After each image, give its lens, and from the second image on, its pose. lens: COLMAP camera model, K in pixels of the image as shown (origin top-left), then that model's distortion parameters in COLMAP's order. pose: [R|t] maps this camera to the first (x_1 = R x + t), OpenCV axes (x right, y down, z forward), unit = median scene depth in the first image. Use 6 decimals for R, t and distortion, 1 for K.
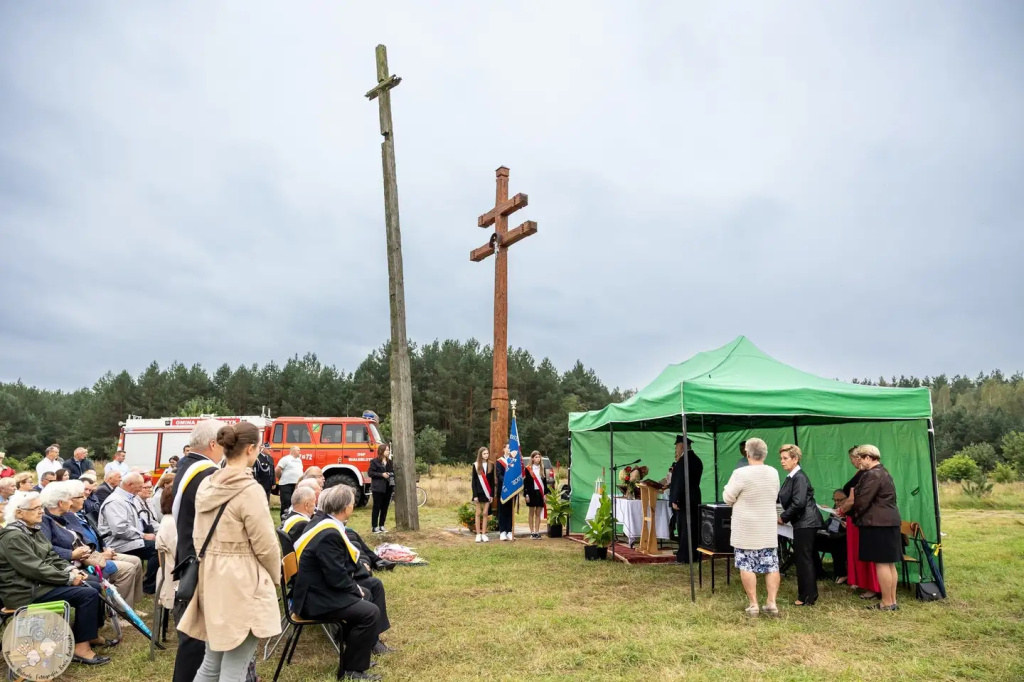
lens RADIAL K [[657.4, 0, 512.0], [0, 657.4, 341.0], [0, 0, 1]] dist [-0.003573, -0.000161]
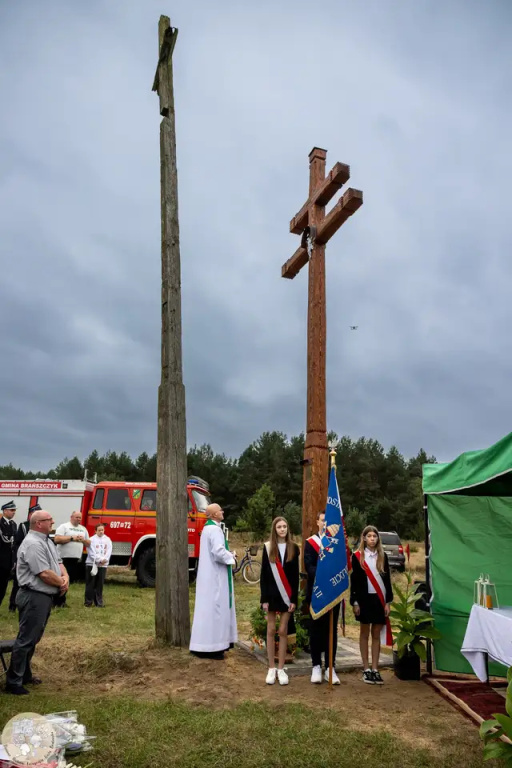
lens RADIAL K [[505.1, 0, 256.0], [0, 505.1, 384.0], [0, 0, 1]] dist [-0.003991, 0.001806]
pose [[0.977458, -0.030626, -0.208895, 0.023167], [0.008828, 0.994486, -0.104497, 0.054921], [0.210943, 0.100298, 0.972339, 0.330616]]
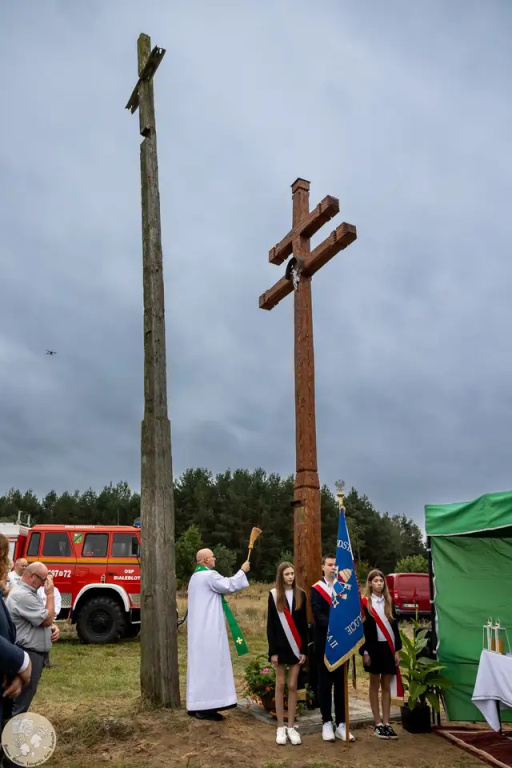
lens RADIAL K [[543.0, 0, 237.1], [0, 543.0, 388.1], [0, 0, 1]] dist [-0.004260, 0.003346]
pose [[0.994946, -0.020474, -0.098306, -0.023323], [0.004943, 0.987792, -0.155698, 0.052980], [0.100294, 0.154425, 0.982901, 0.315394]]
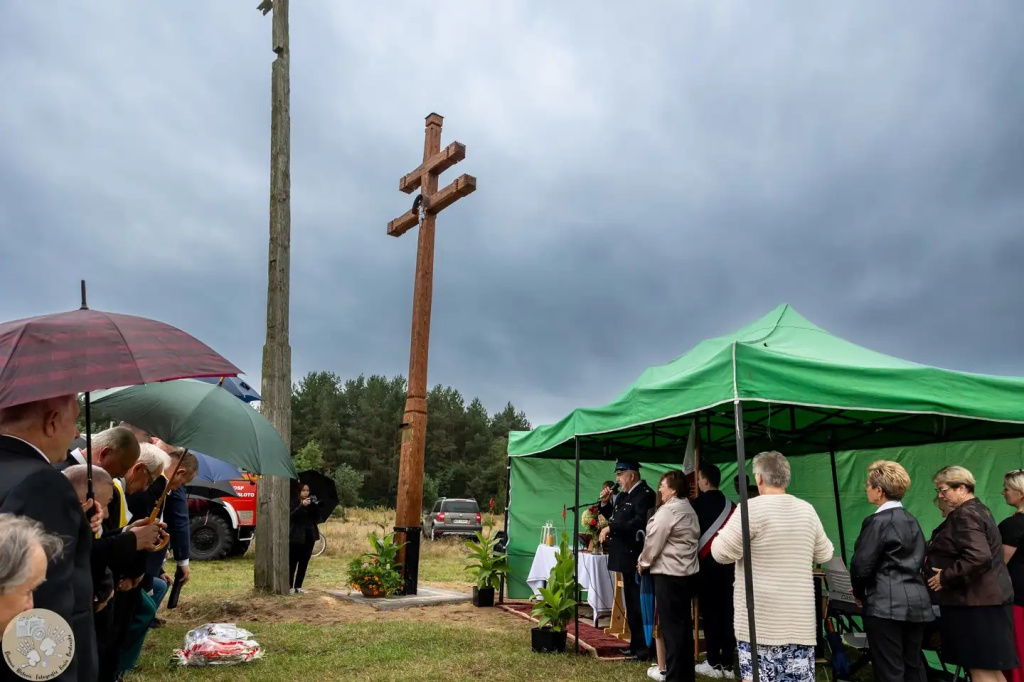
lens RADIAL K [[666.2, 0, 512.0], [0, 666.2, 341.0], [0, 0, 1]] dist [-0.009216, -0.000540]
pose [[0.993806, 0.044686, 0.101746, 0.006530], [-0.038091, 0.997101, -0.065868, 0.038551], [-0.104394, 0.061584, 0.992627, 0.172718]]
